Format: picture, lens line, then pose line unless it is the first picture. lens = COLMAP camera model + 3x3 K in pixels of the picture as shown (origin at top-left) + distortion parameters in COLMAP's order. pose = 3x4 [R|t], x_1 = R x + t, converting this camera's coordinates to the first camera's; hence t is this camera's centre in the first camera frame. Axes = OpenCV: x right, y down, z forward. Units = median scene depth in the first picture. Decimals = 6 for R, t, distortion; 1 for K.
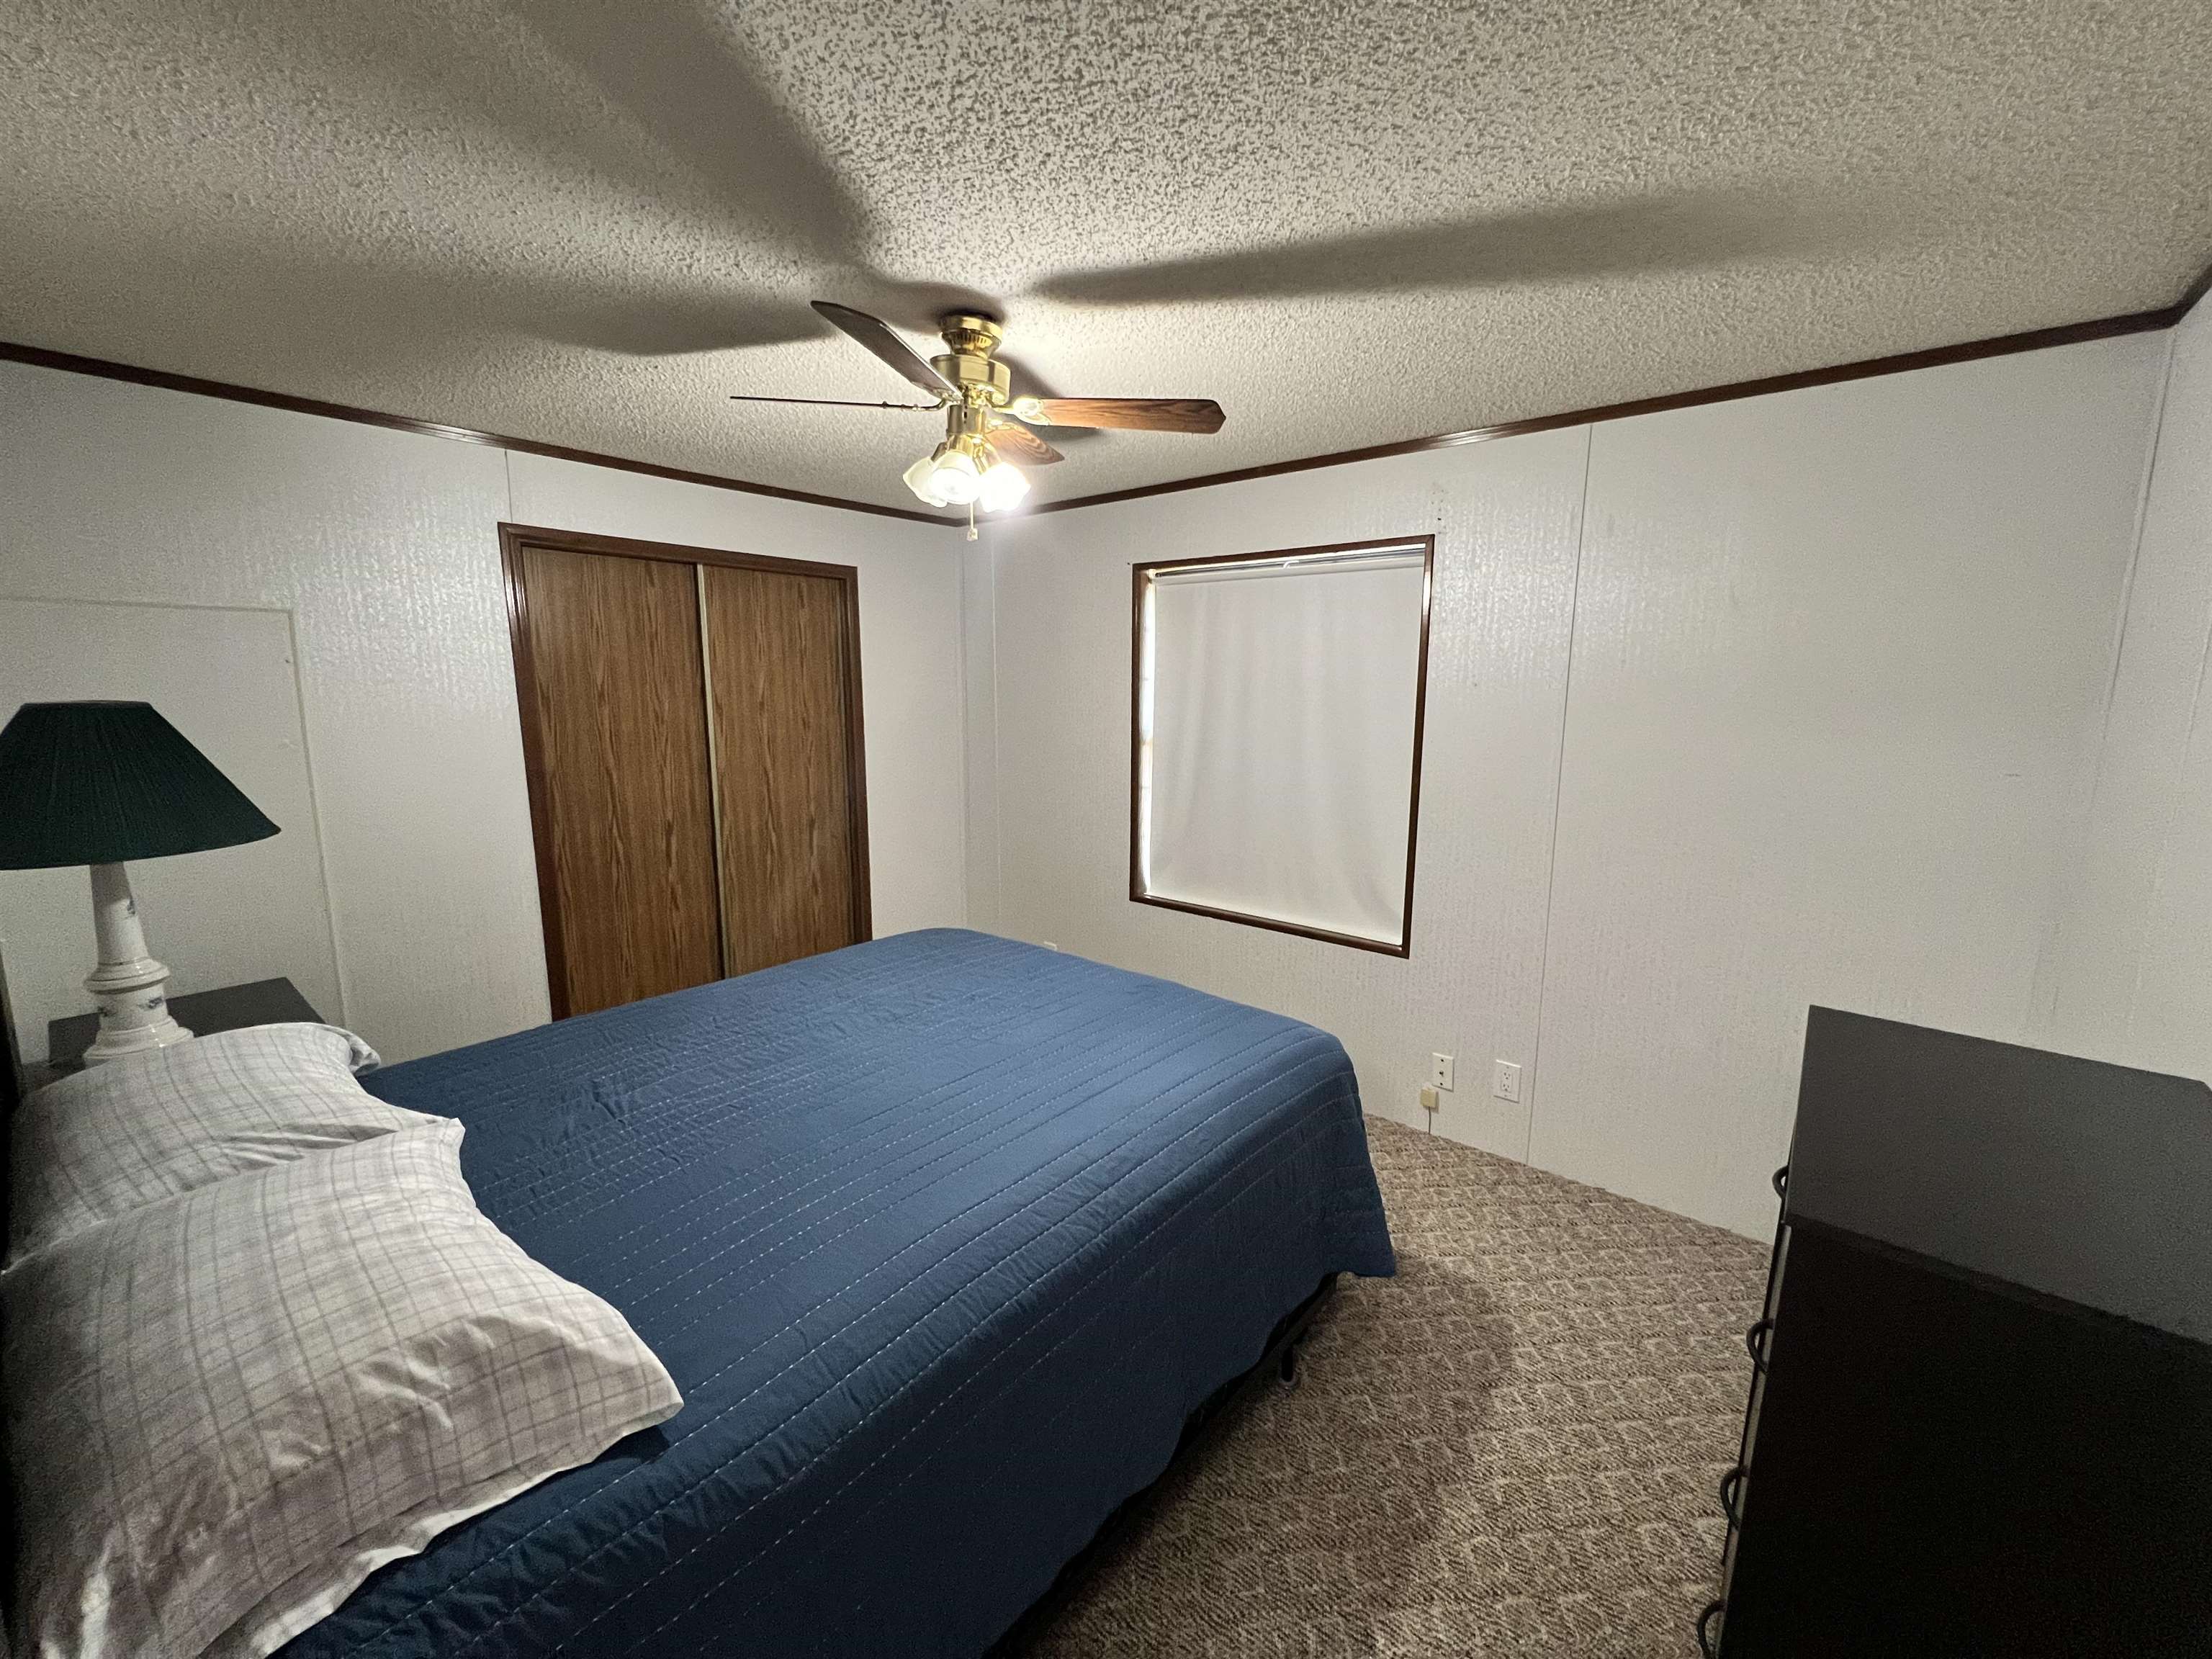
lens RADIAL K [[875.6, 0, 1106.7], [0, 875.6, 824.7], [0, 0, 1]] dist [-0.000866, 0.000145]
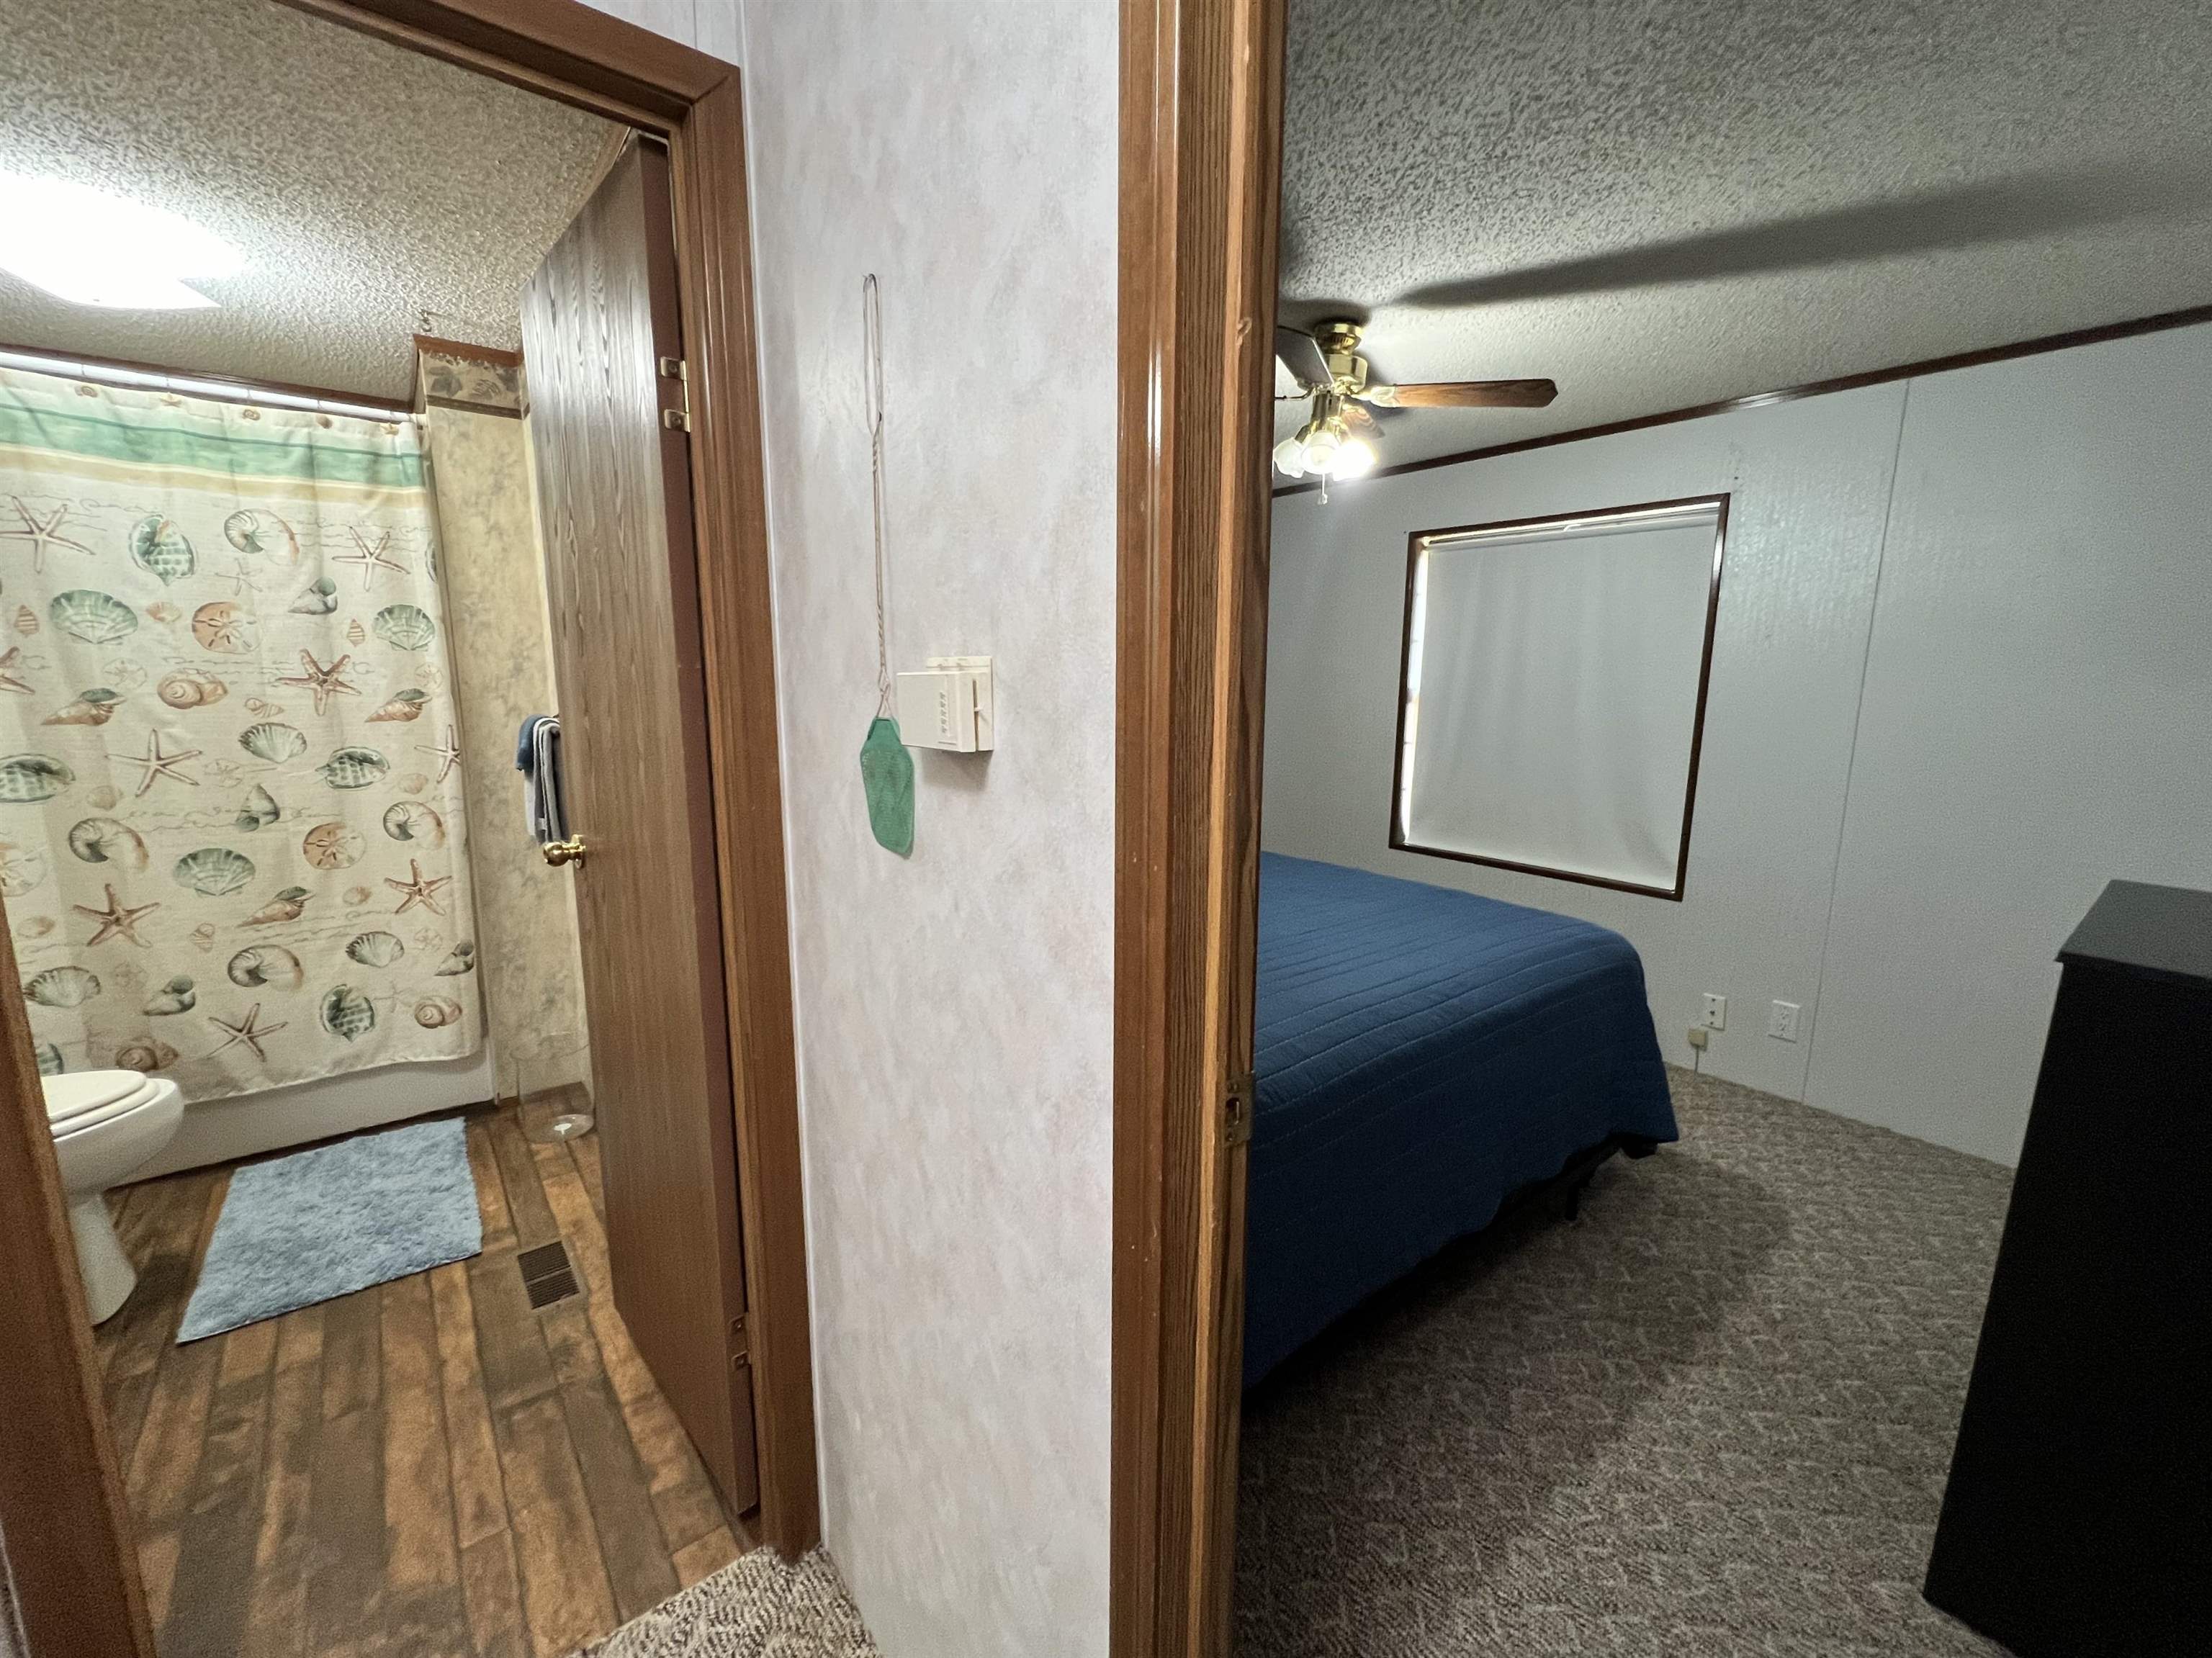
lens RADIAL K [[908.9, 0, 1107.6], [0, 908.9, 825.9], [0, 0, 1]] dist [0.000028, 0.000503]
pose [[0.979833, 0.040563, -0.195659, -0.184528], [-0.040235, 0.999174, 0.005650, 0.131920], [0.195727, 0.002336, 0.980656, -0.309182]]
